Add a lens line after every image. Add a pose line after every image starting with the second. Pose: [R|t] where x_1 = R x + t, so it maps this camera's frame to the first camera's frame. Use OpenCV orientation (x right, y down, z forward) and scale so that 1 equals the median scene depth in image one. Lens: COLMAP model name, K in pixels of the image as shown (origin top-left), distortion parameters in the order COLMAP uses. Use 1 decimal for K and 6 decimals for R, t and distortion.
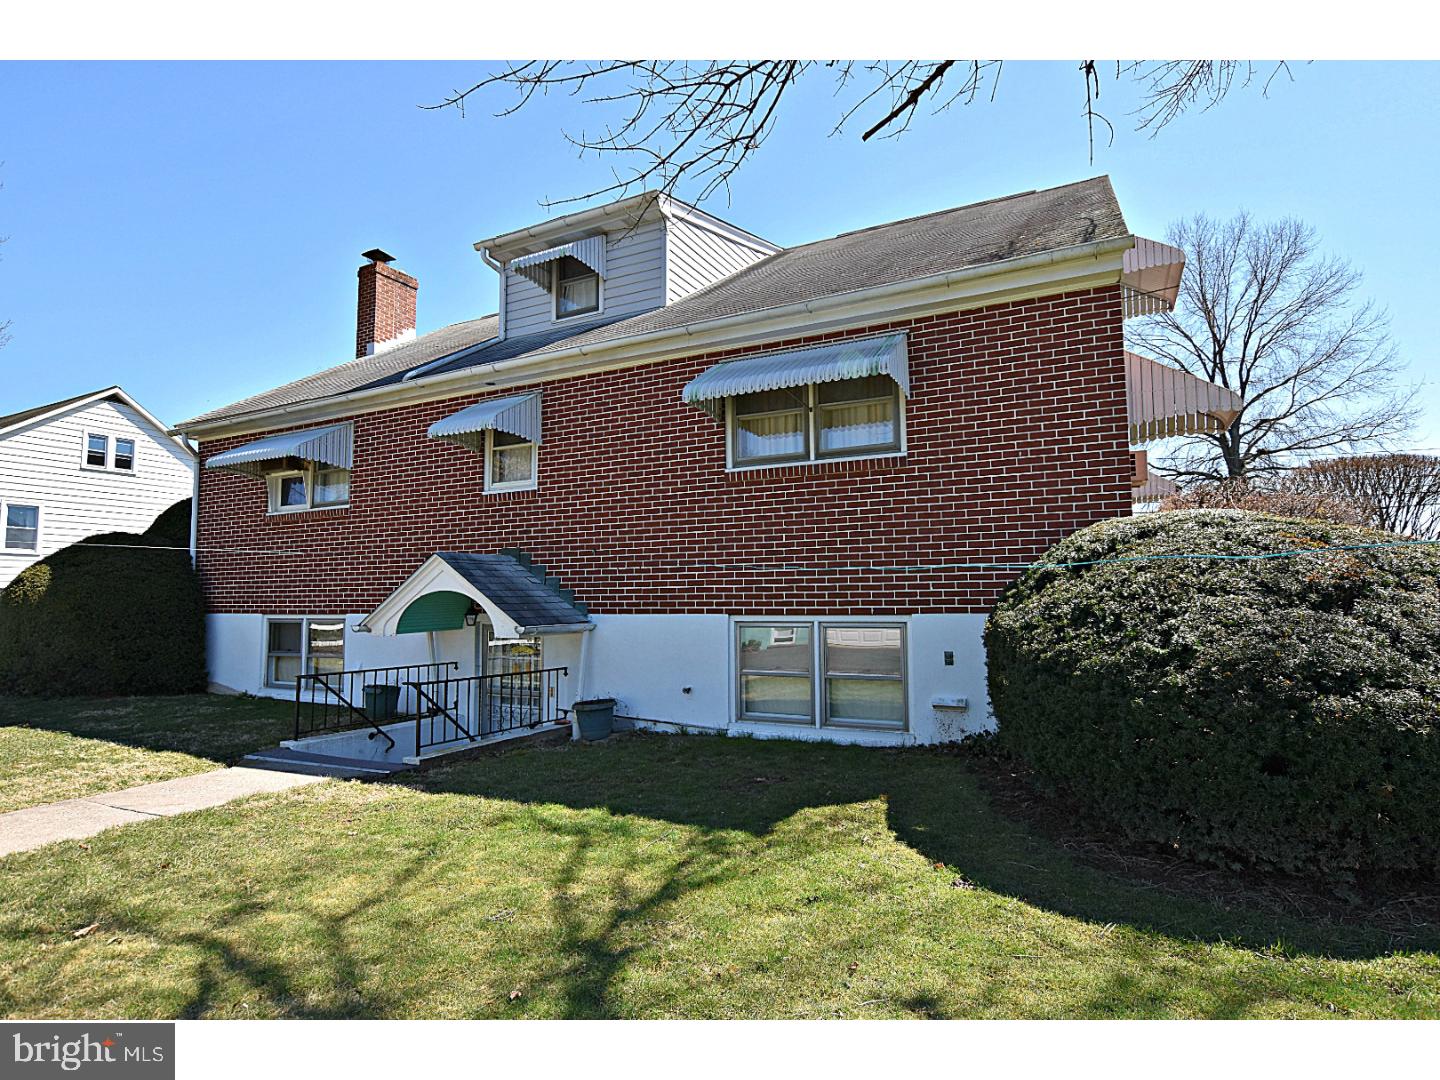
lens RADIAL K [[810.3, 0, 714.5], [0, 810.3, 540.1], [0, 0, 1]] dist [-0.004079, -0.000181]
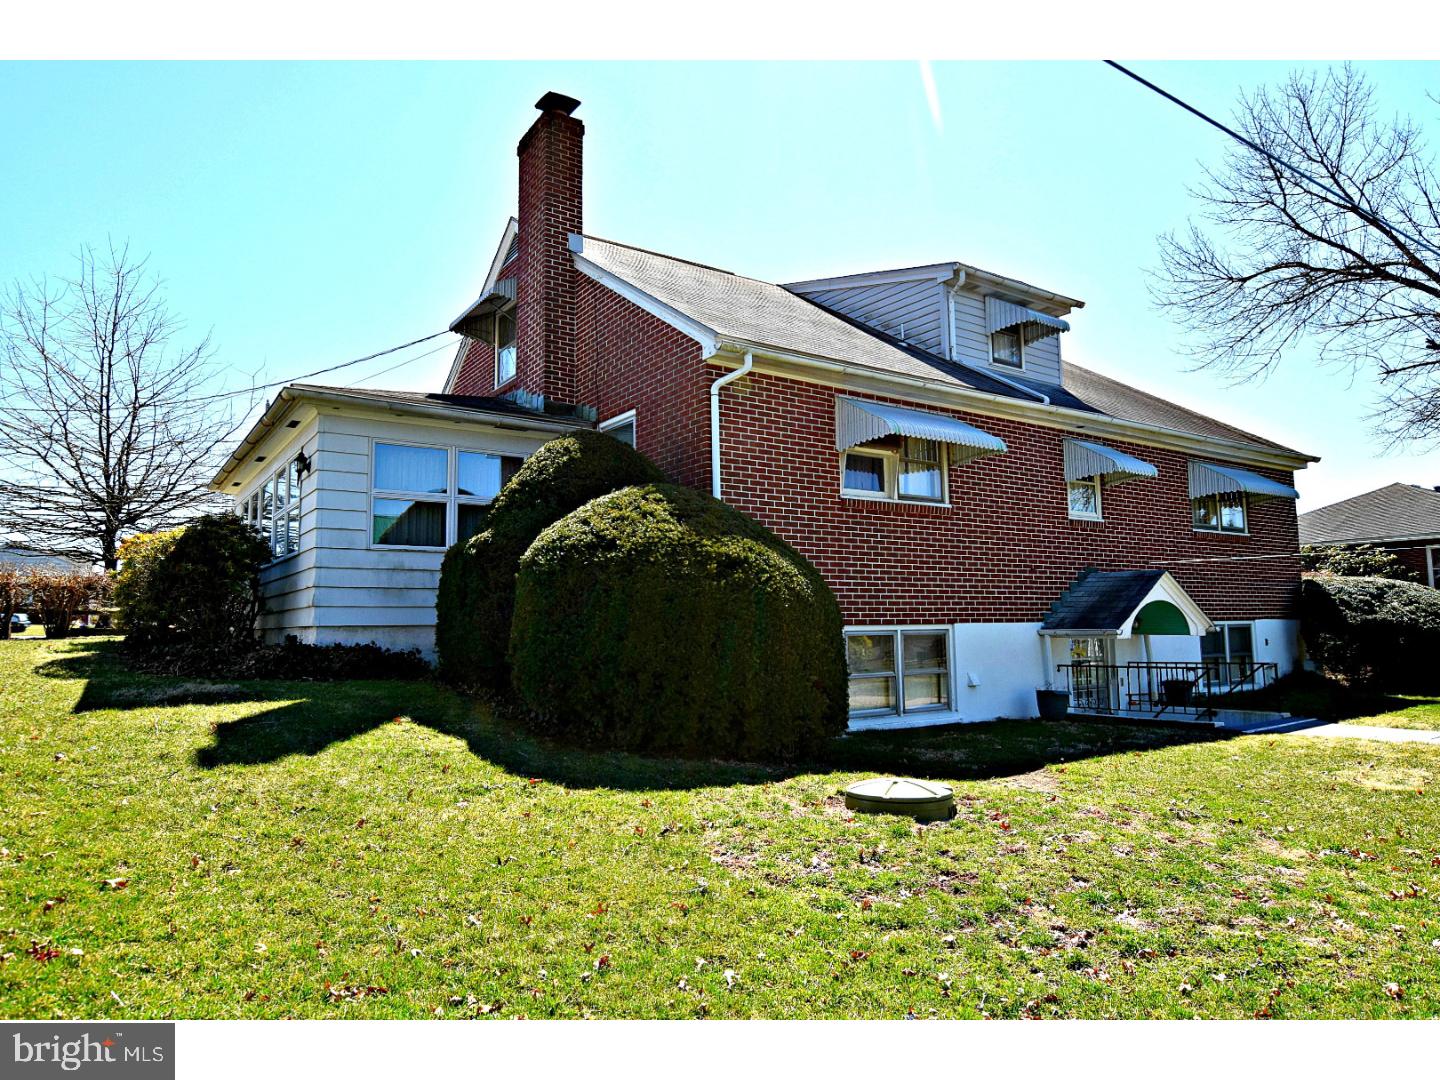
lens RADIAL K [[867.6, 0, 715.6], [0, 867.6, 541.0], [0, 0, 1]] dist [0.001552, -0.000010]
pose [[0.460549, 0.080004, 0.884022, -1.401284], [-0.065364, 0.996283, -0.056111, 0.068137], [-0.885224, -0.031941, 0.464066, 0.753828]]
